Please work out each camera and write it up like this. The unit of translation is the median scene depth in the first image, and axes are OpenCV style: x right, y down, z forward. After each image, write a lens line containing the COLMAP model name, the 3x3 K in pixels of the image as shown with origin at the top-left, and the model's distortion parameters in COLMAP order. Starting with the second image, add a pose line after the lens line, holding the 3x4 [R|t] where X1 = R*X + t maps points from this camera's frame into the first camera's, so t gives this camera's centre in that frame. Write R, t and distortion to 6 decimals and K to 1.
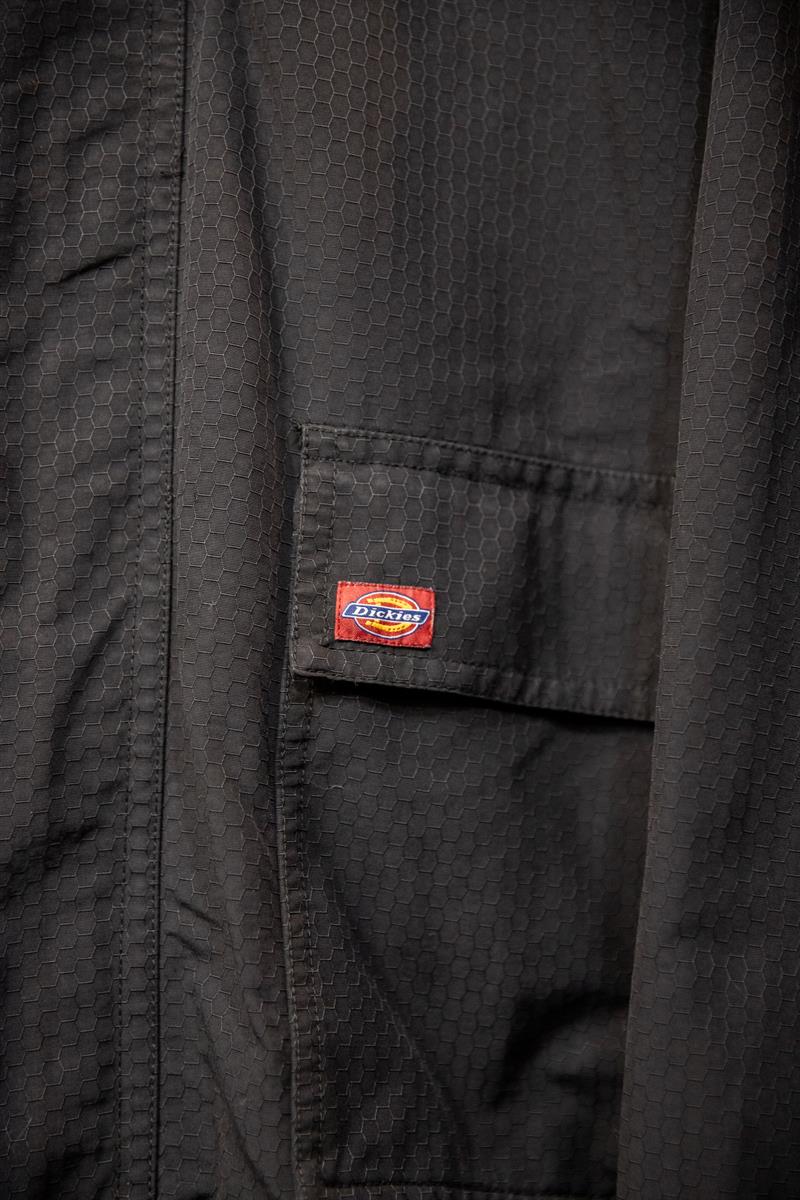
lens RADIAL K [[2041.5, 0, 400.0], [0, 2041.5, 600.0], [0, 0, 1]] dist [0.079331, 0.140006]
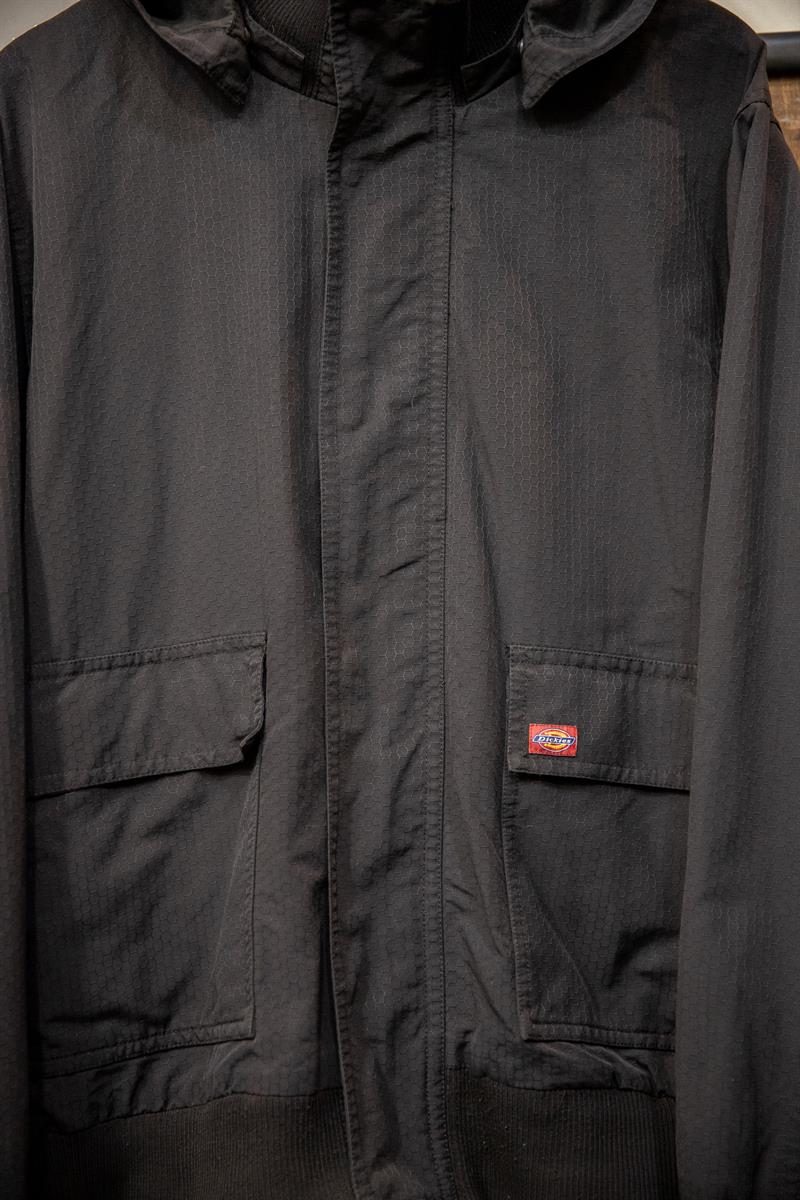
lens RADIAL K [[1824.1, 0, 400.0], [0, 1824.1, 600.0], [0, 0, 1]] dist [0.085362, 0.218555]
pose [[0.999891, -0.014620, -0.002139, -0.150574], [0.014603, 0.999864, -0.007691, -0.117675], [0.002251, 0.007659, 0.999968, -0.786450]]
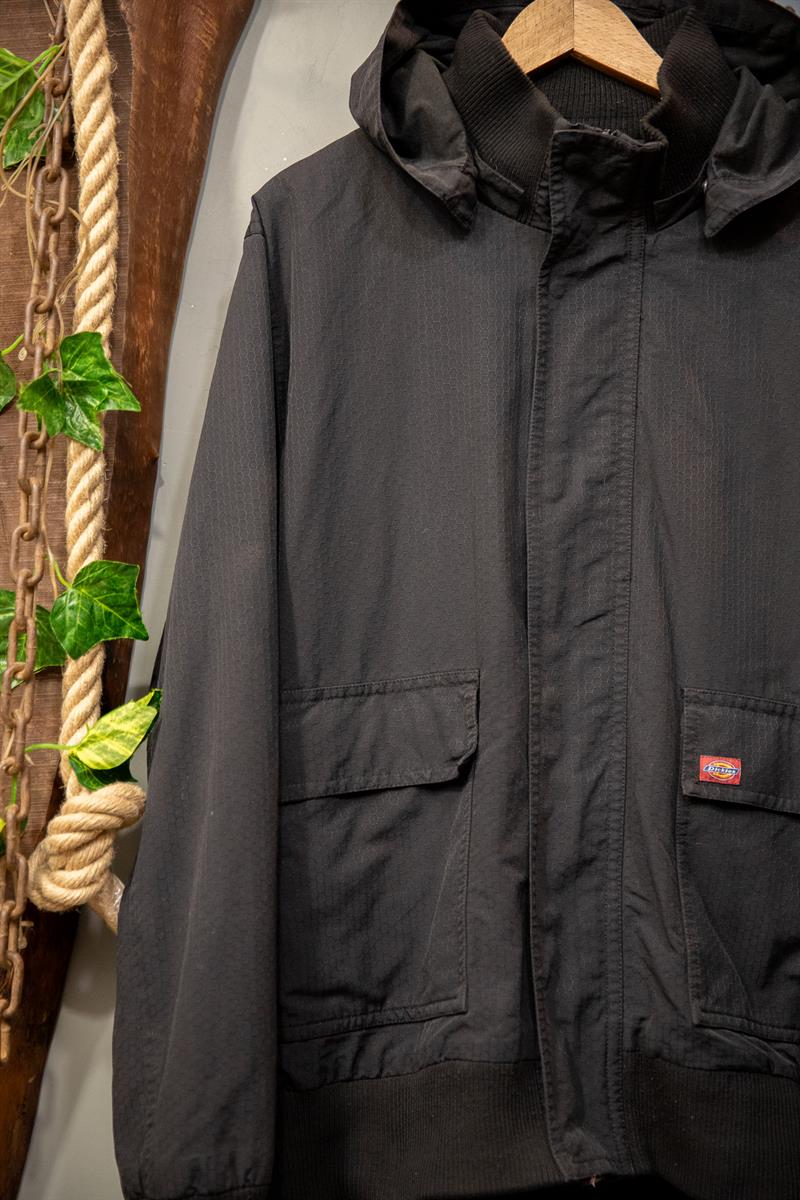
lens RADIAL K [[1824.1, 0, 400.0], [0, 1824.1, 600.0], [0, 0, 1]] dist [0.085362, 0.218555]
pose [[0.999748, 0.015162, -0.016560, -0.340584], [-0.016118, 0.998118, -0.059171, -0.057106], [0.015632, 0.059423, 0.998111, -1.105345]]
